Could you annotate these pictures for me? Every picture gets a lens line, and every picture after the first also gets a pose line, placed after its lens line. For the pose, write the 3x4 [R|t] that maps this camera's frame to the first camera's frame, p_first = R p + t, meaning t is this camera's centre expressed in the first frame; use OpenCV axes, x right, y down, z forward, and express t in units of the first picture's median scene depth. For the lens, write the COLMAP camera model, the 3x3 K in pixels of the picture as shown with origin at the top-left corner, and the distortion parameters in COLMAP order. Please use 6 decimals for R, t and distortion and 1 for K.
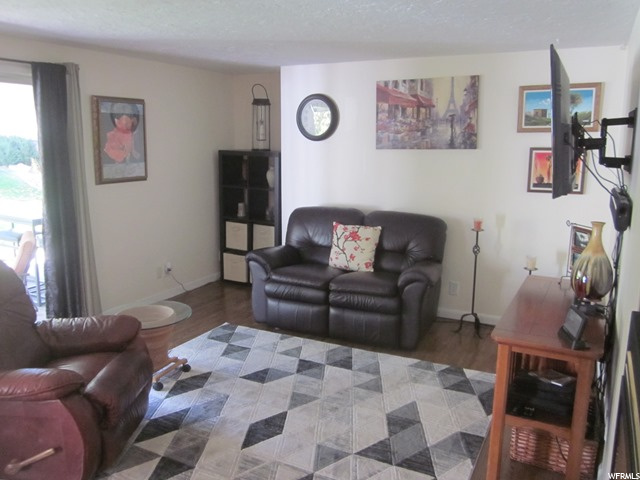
lens RADIAL K [[541.1, 0, 318.5], [0, 541.1, 240.1], [0, 0, 1]] dist [-0.028112, -0.001184]
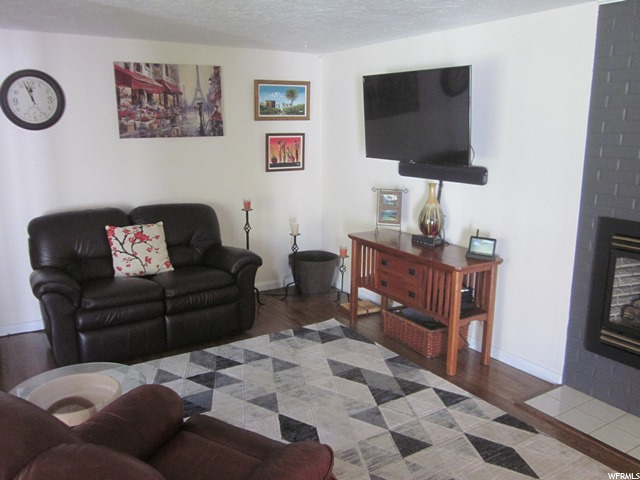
lens RADIAL K [[541.1, 0, 319.0], [0, 541.1, 239.3], [0, 0, 1]] dist [-0.028112, -0.001184]
pose [[0.500377, -0.180591, 0.846764, -0.557500], [0.156944, 0.980722, 0.116418, -0.062902], [-0.851464, 0.074642, 0.519073, 0.300217]]
